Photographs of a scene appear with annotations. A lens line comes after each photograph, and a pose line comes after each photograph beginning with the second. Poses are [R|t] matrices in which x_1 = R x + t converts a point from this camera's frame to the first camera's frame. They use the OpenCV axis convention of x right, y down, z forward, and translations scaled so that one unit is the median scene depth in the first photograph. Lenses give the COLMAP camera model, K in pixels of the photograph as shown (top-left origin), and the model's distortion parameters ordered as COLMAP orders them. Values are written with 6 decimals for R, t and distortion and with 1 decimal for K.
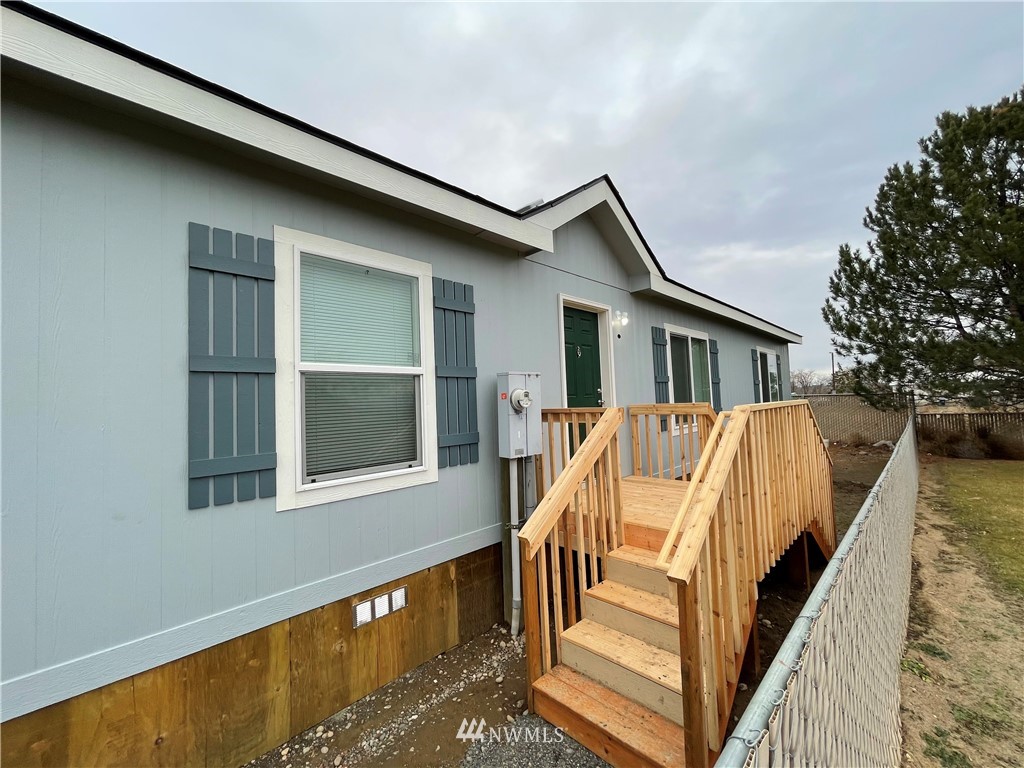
lens RADIAL K [[413.7, 0, 508.4], [0, 413.7, 383.9], [0, 0, 1]] dist [-0.002032, -0.000001]
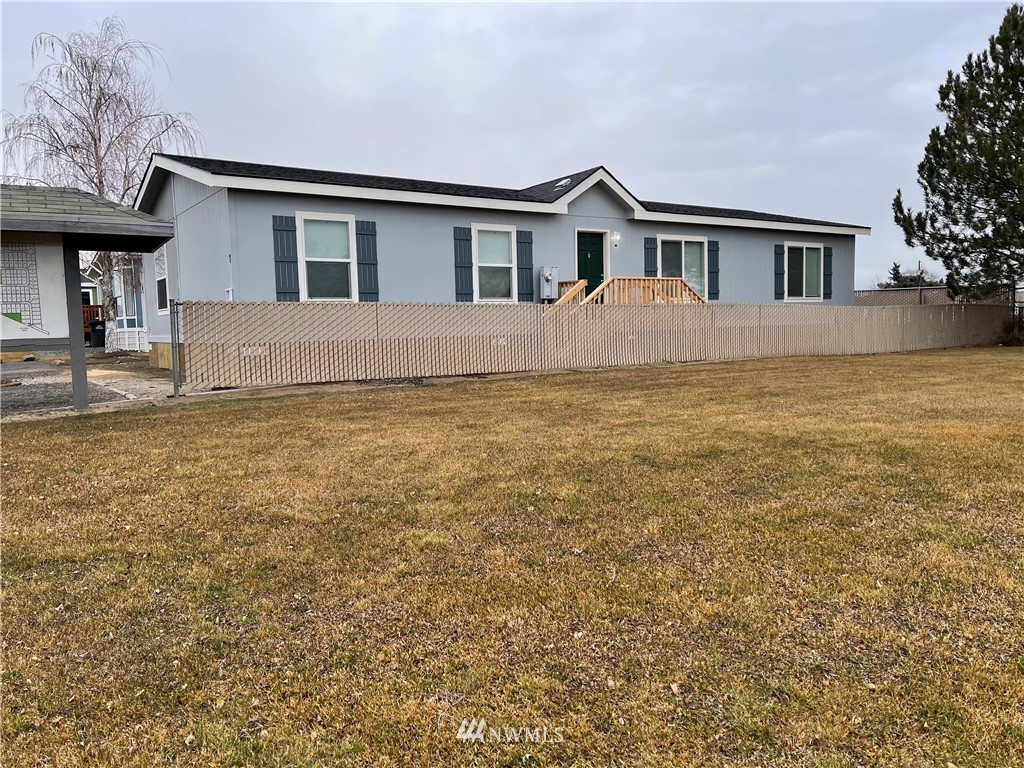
lens RADIAL K [[770.8, 0, 512.0], [0, 770.8, 384.0], [0, 0, 1]] dist [0.090388, -0.102079]
pose [[0.984245, 0.029526, -0.174330, 0.701168], [-0.006527, 0.991354, 0.131053, 0.074630], [0.176692, -0.127851, 0.975927, -4.077728]]
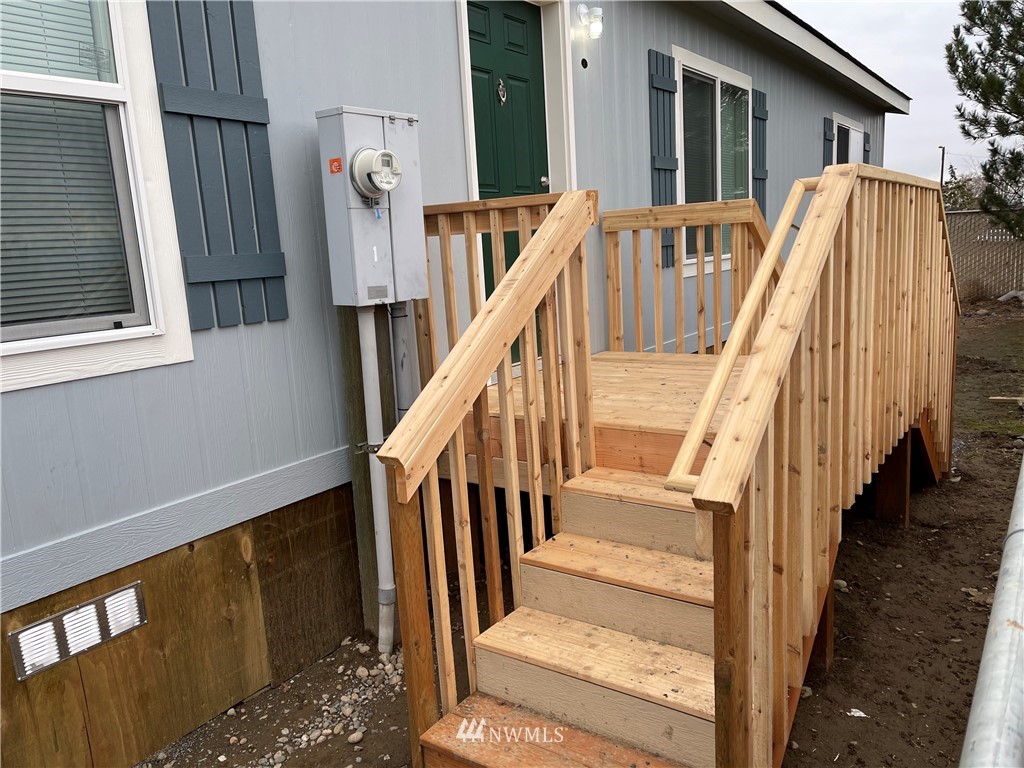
lens RADIAL K [[770.8, 0, 512.0], [0, 770.8, 384.0], [0, 0, 1]] dist [0.090388, -0.102079]
pose [[0.983475, -0.050389, 0.173891, 0.018792], [0.012199, 0.976748, 0.214042, 0.083410], [-0.180633, -0.208384, 0.961222, 0.122935]]
